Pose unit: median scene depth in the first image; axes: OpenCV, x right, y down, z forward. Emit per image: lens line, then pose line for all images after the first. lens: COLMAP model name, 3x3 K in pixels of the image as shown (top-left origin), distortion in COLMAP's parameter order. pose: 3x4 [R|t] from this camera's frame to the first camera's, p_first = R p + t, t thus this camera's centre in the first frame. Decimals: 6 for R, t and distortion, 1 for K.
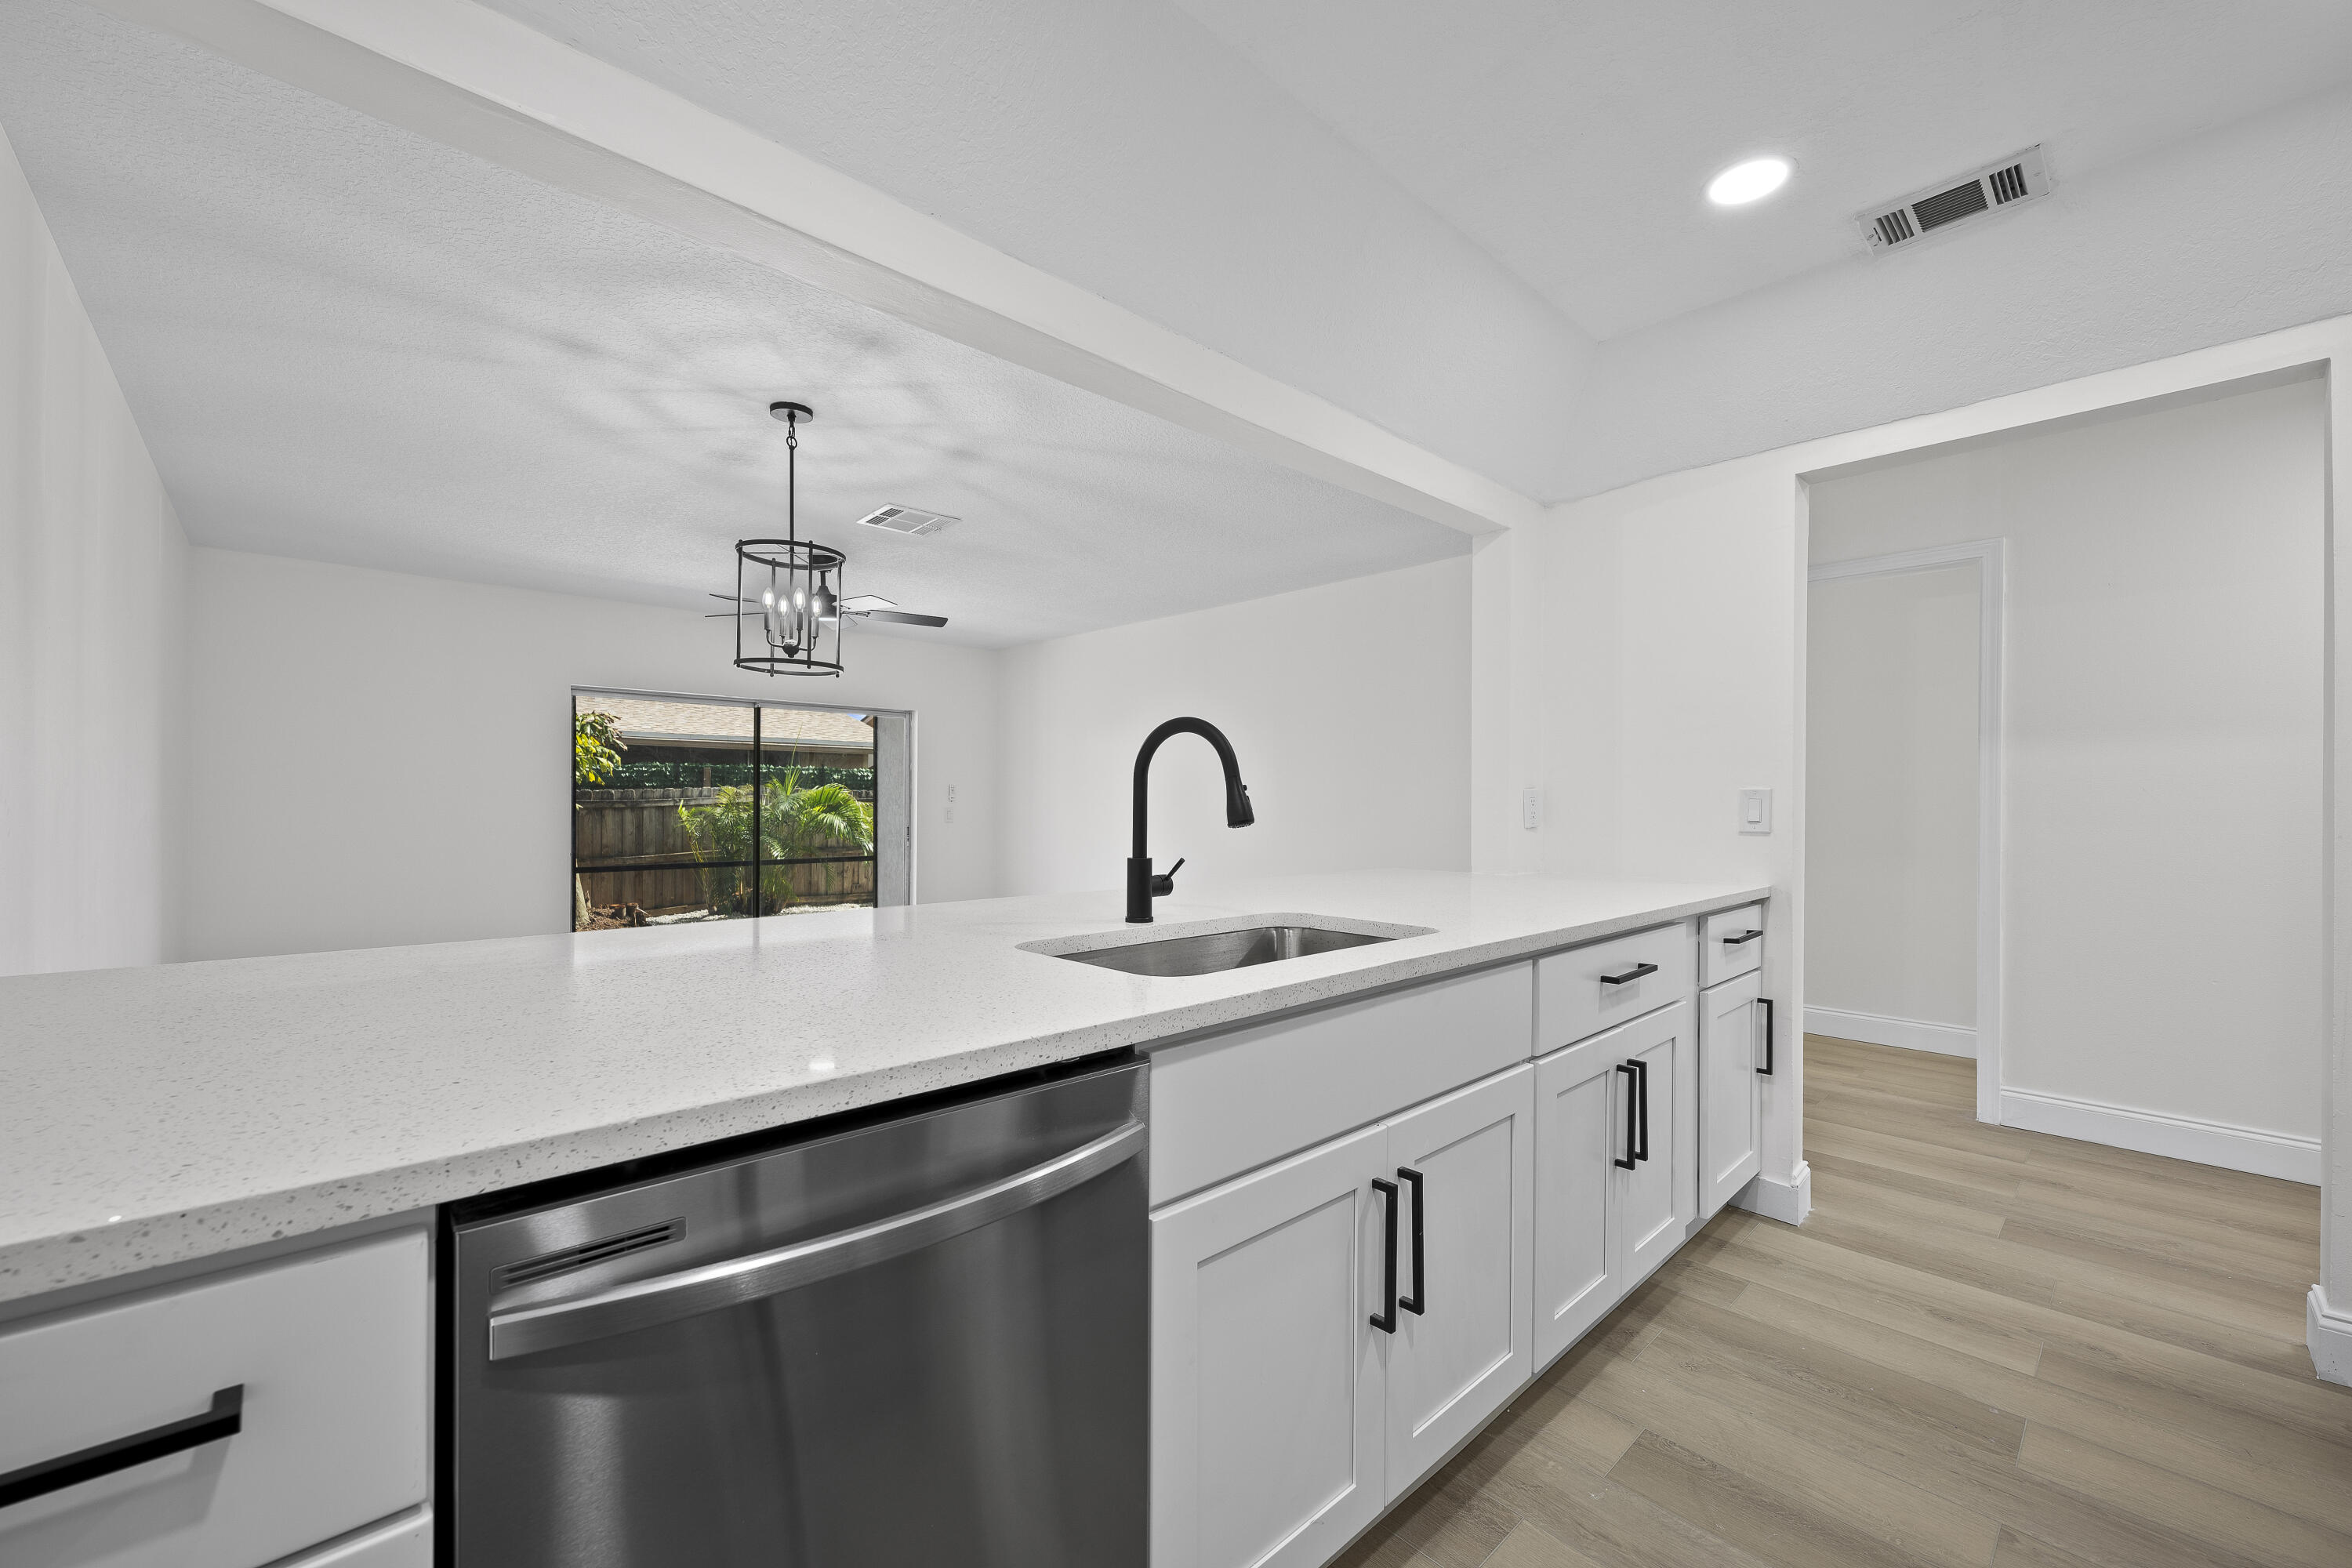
lens RADIAL K [[927.5, 0, 1169.6], [0, 927.5, 796.4], [0, 0, 1]] dist [-0.000352, -0.000042]
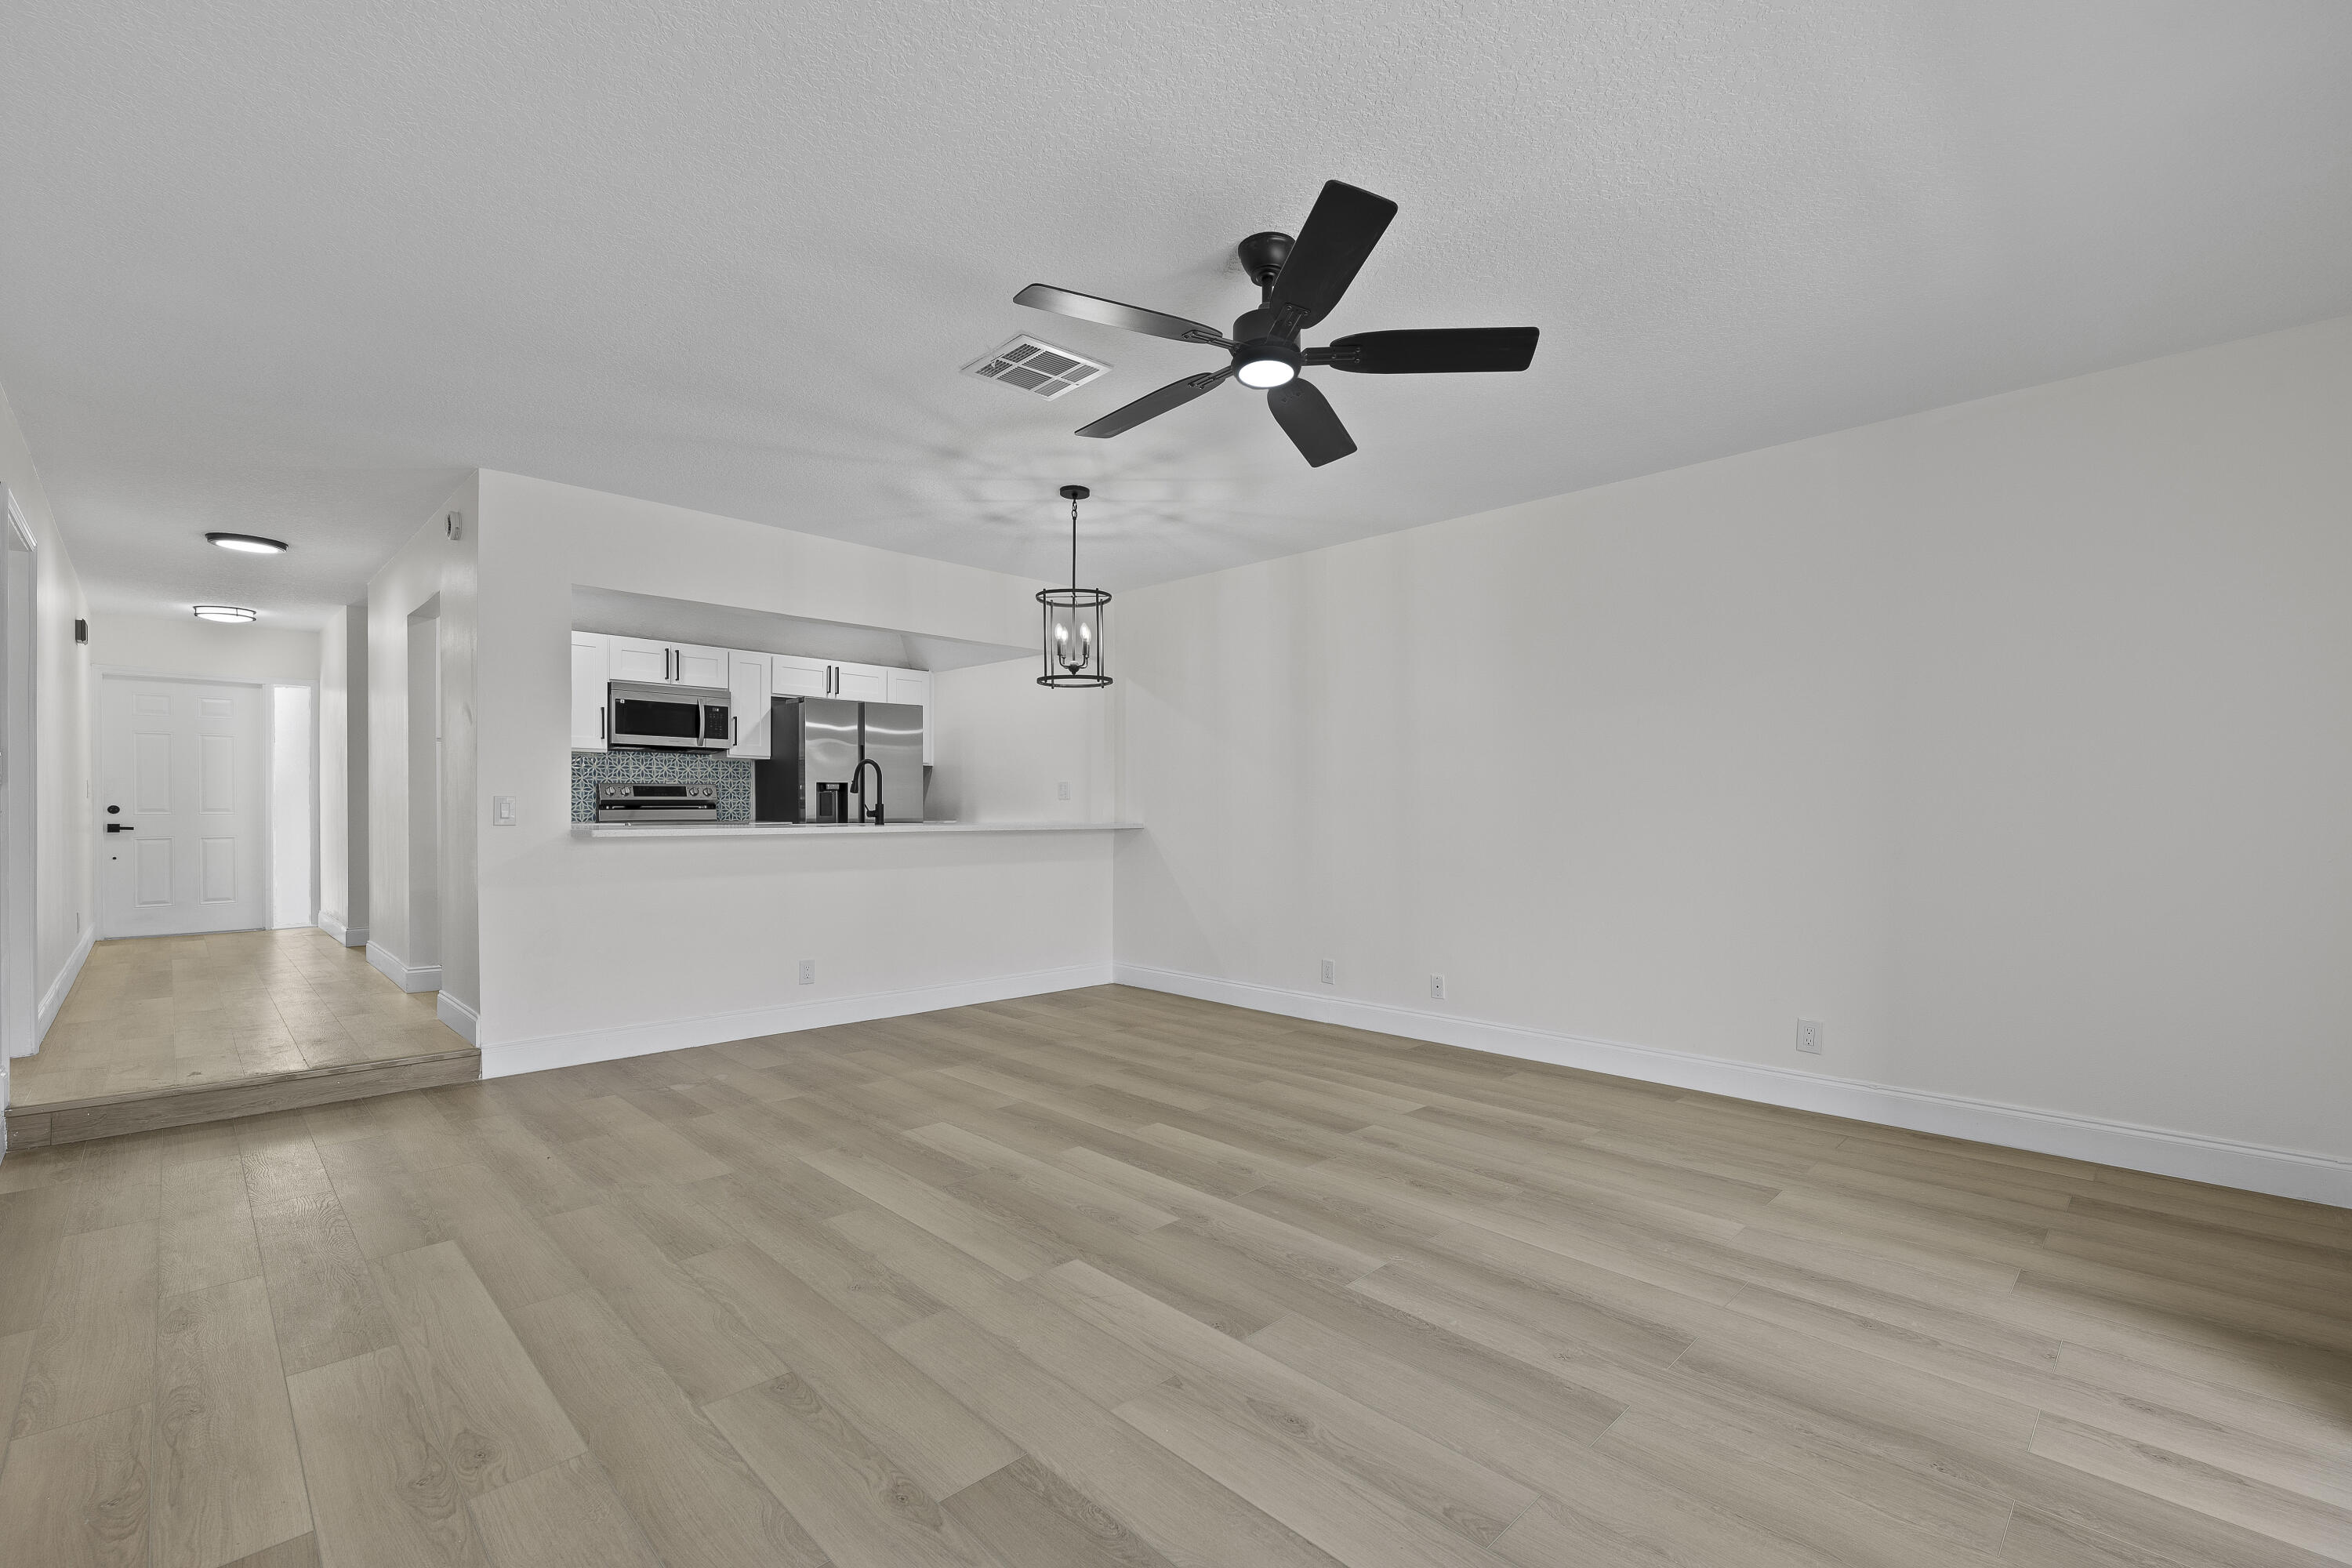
lens RADIAL K [[1021.1, 0, 1174.8], [0, 1021.1, 807.7], [0, 0, 1]] dist [0.002179, 0.000075]
pose [[-0.999530, -0.007237, -0.029801, -0.505473], [-0.007141, 0.999969, -0.003308, 0.045846], [0.029824, -0.003093, -0.999550, 2.451973]]
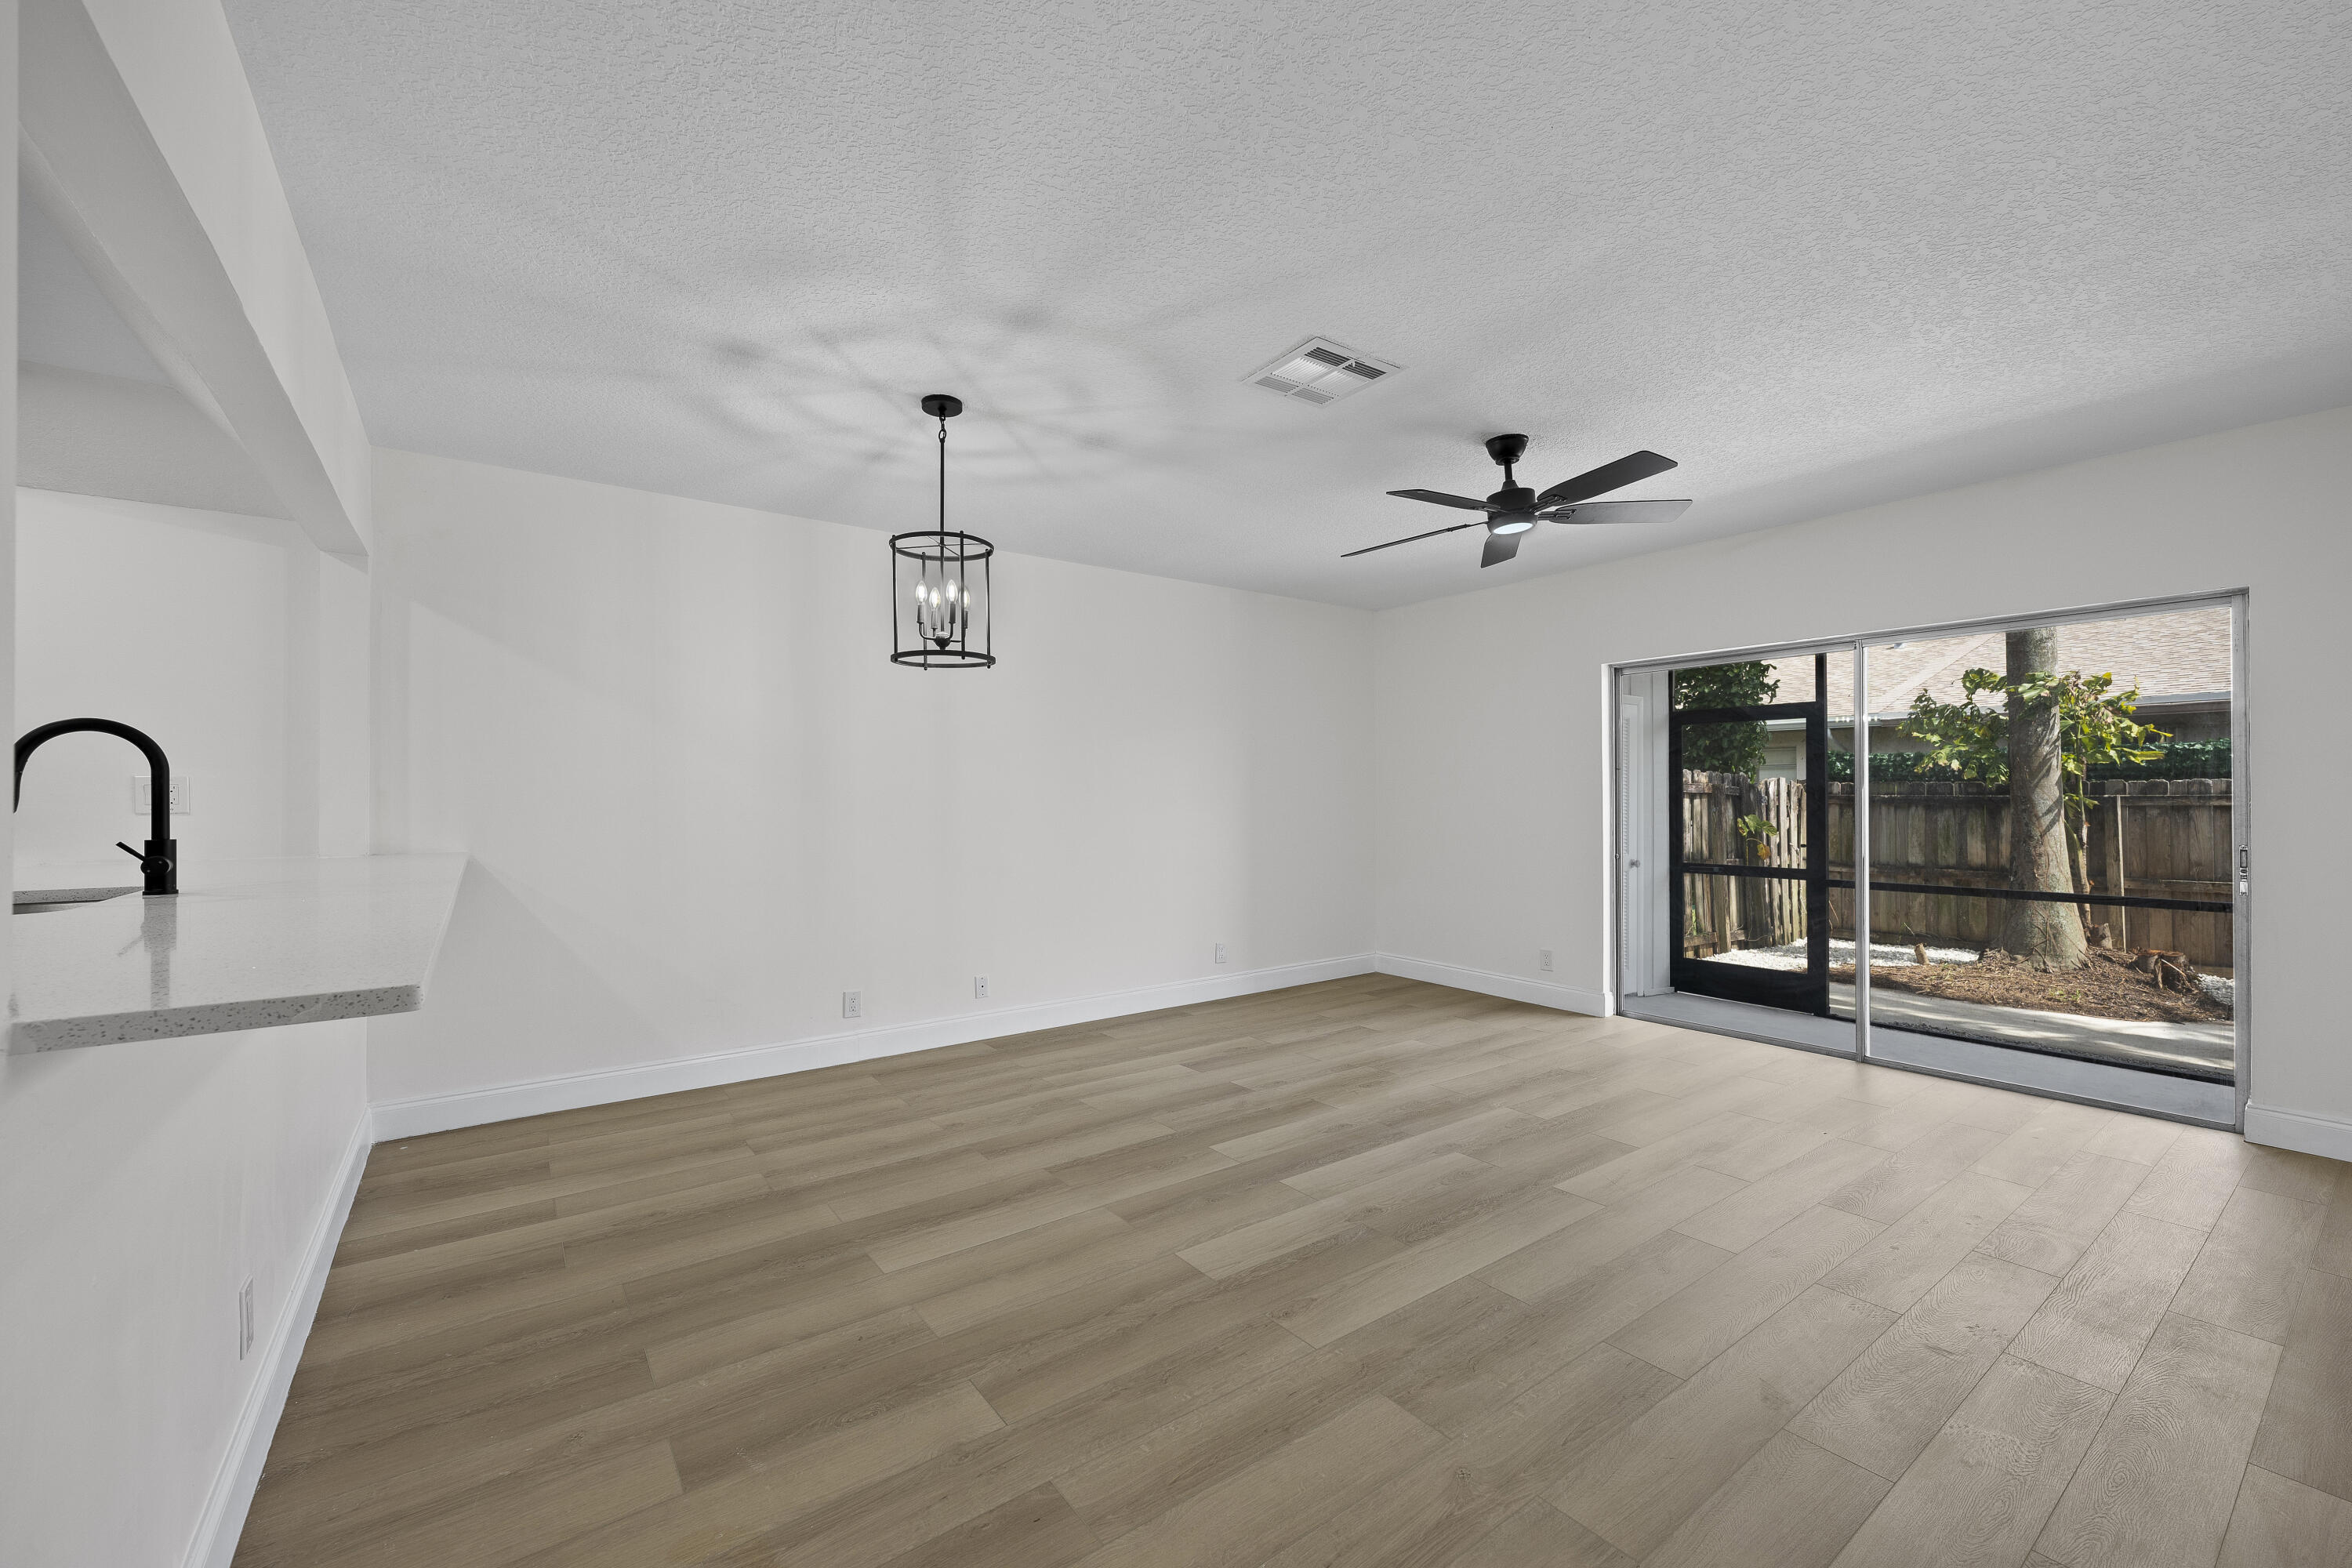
lens RADIAL K [[927.5, 0, 1169.6], [0, 927.5, 796.4], [0, 0, 1]] dist [-0.000352, -0.000042]
pose [[-0.119220, -0.006681, -0.992845, 0.544235], [0.005023, 0.999961, -0.007332, 0.013595], [0.992855, -0.005862, -0.119181, 1.343815]]
